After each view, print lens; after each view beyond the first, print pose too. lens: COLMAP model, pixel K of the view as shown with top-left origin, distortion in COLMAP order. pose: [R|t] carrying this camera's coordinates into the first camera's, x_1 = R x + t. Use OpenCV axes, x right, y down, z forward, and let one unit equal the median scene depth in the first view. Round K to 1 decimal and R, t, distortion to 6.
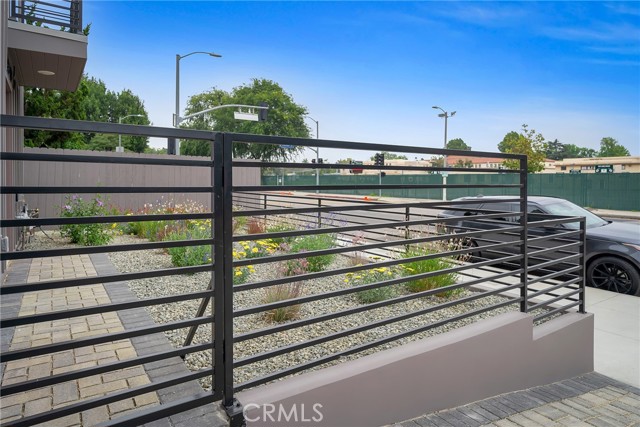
lens RADIAL K [[395.1, 0, 326.0], [0, 395.1, 187.7], [0, 0, 1]] dist [0.000733, -0.000050]
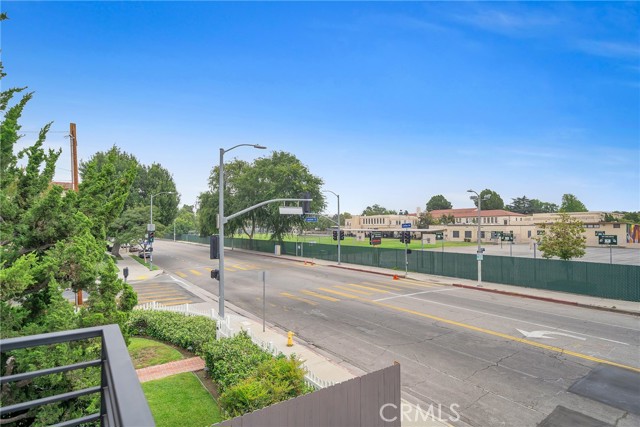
lens RADIAL K [[328.5, 0, 316.6], [0, 328.5, 224.5], [0, 0, 1]] dist [0.002798, -0.001345]
pose [[0.999995, 0.000369, 0.003011, -0.068665], [-0.000330, 0.999918, -0.012830, -0.065503], [-0.003016, 0.012829, 0.999913, 0.104617]]
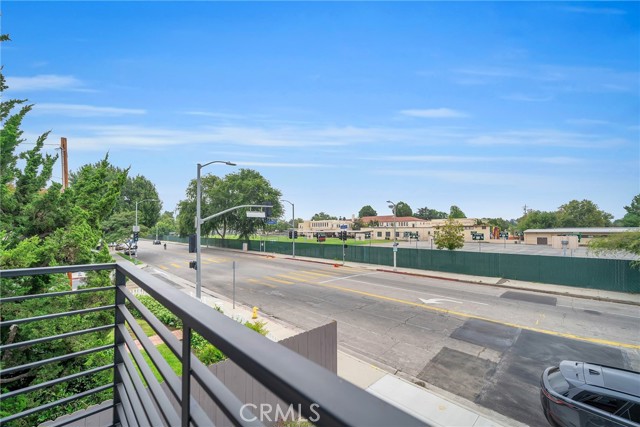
lens RADIAL K [[254.0, 0, 313.9], [0, 254.0, 227.2], [0, 0, 1]] dist [-0.001068, 0.000310]
pose [[0.988806, -0.000491, 0.149209, -0.068136], [0.002734, 0.999886, -0.014829, -0.062082], [-0.149185, 0.015071, 0.988694, 0.100593]]
